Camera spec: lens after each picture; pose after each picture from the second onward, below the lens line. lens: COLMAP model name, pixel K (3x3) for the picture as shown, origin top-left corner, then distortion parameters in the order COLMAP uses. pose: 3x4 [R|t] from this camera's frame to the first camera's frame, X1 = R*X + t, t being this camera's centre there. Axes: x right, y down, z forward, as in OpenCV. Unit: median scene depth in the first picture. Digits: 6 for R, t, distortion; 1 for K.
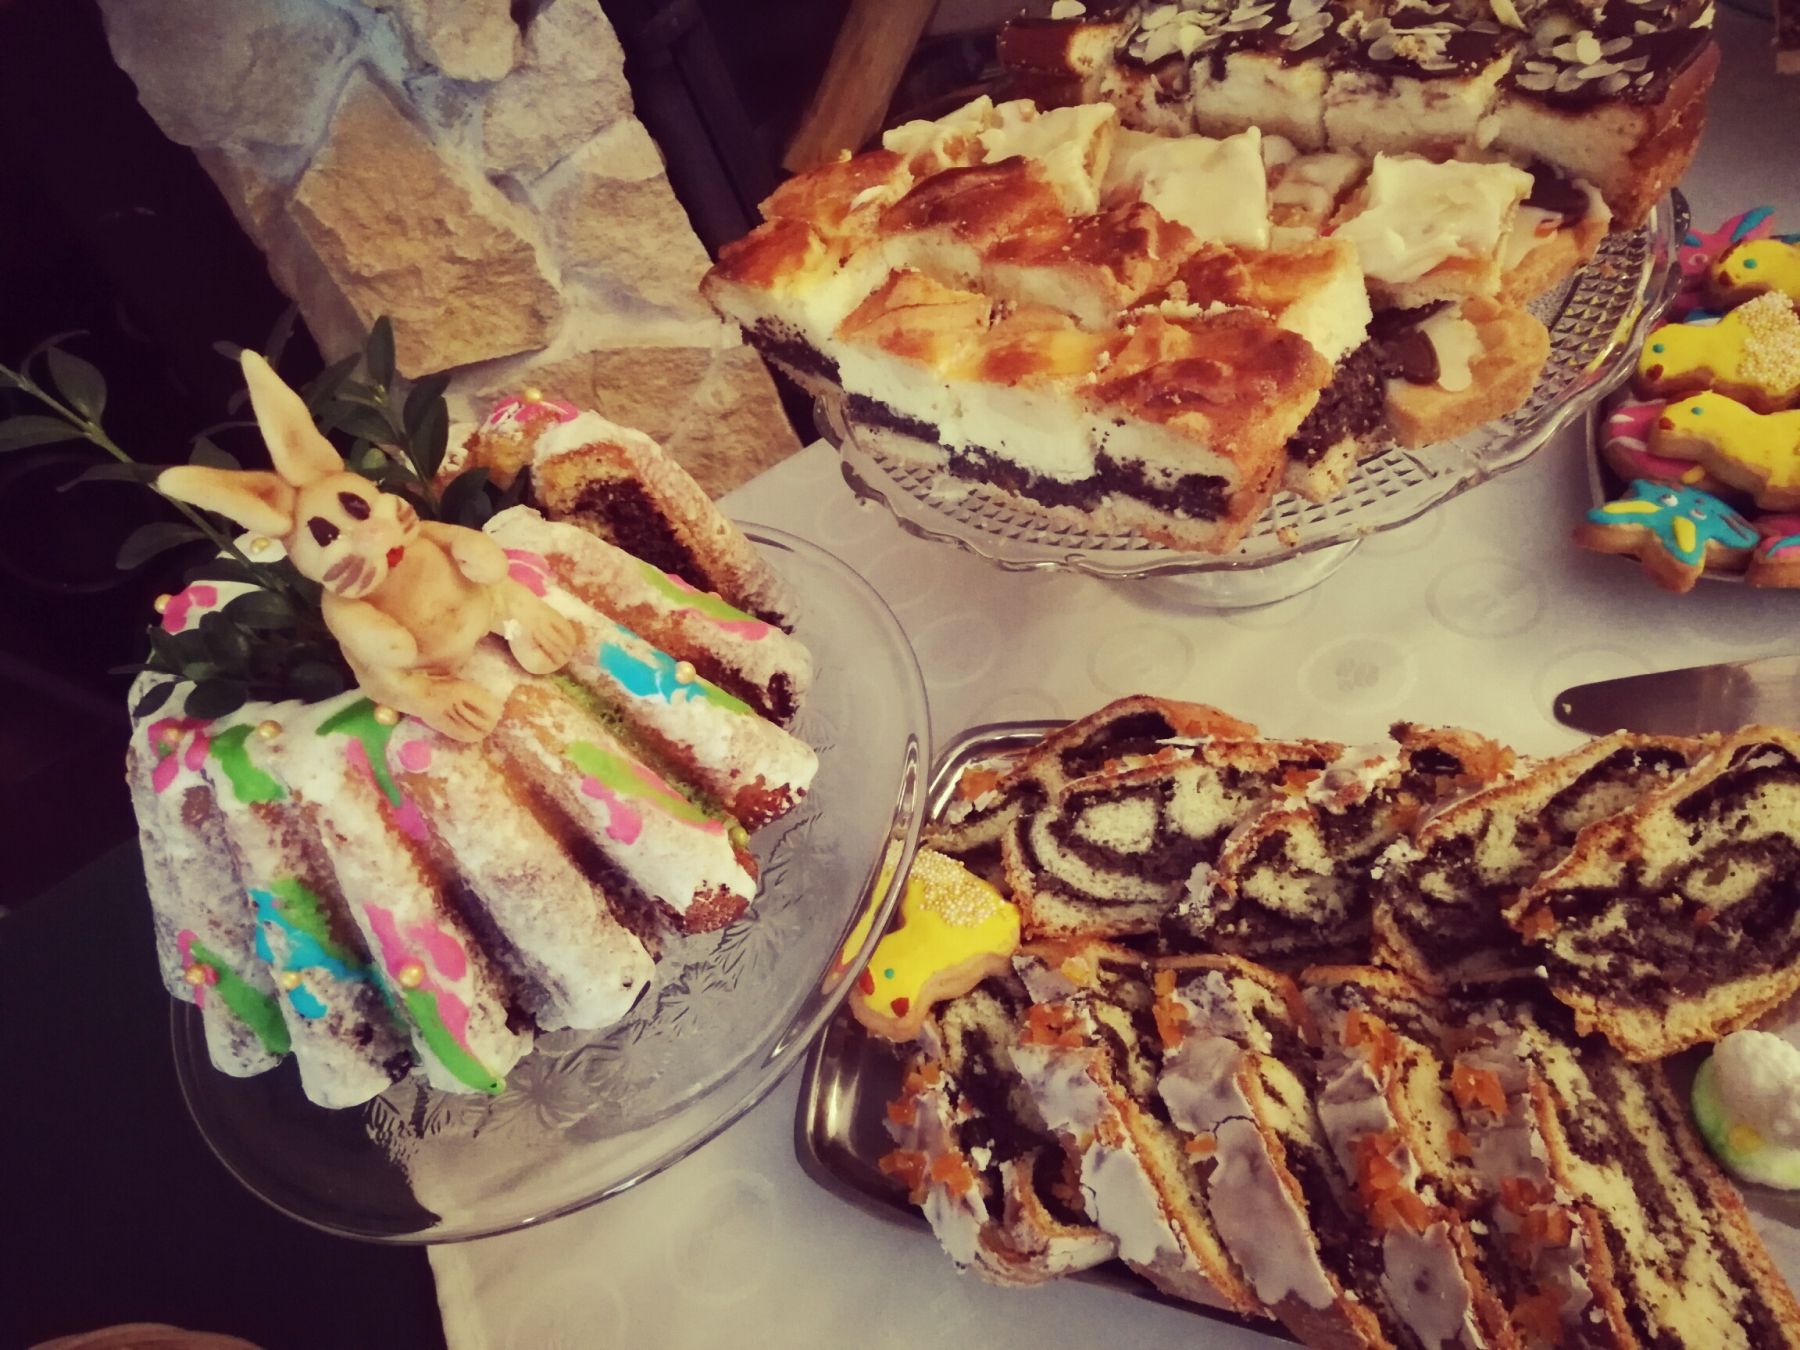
lens RADIAL K [[1461.8, 0, 853.1], [0, 1461.8, 630.1], [0, 0, 1]] dist [0.043421, -0.065662]
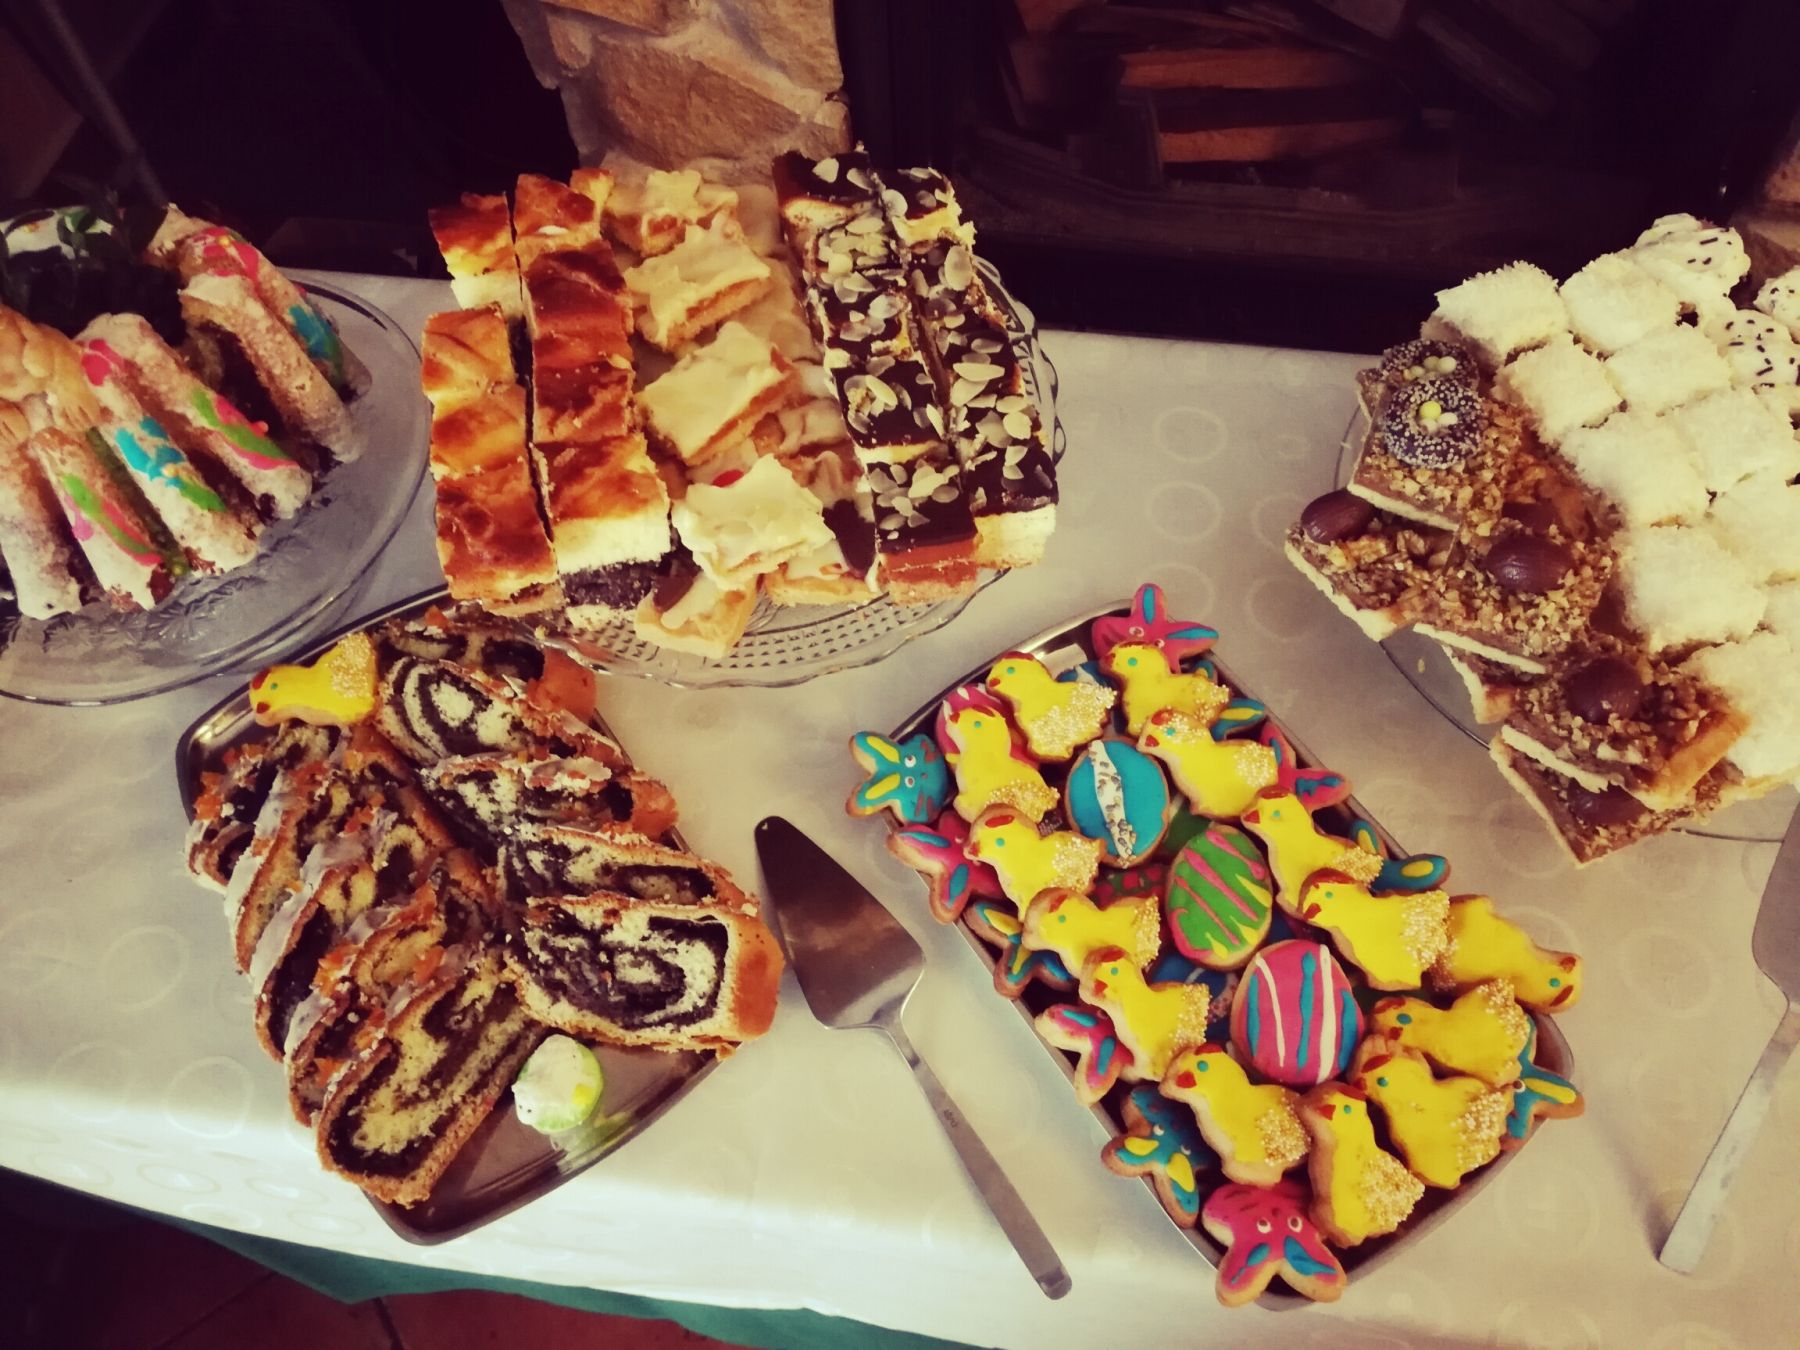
lens RADIAL K [[1461.8, 0, 853.1], [0, 1461.8, 630.1], [0, 0, 1]] dist [0.043421, -0.065662]
pose [[0.795687, 0.602138, -0.065661, 0.642176], [-0.557782, 0.770674, 0.308126, -0.701311], [0.236137, -0.208547, 0.949077, -0.348867]]
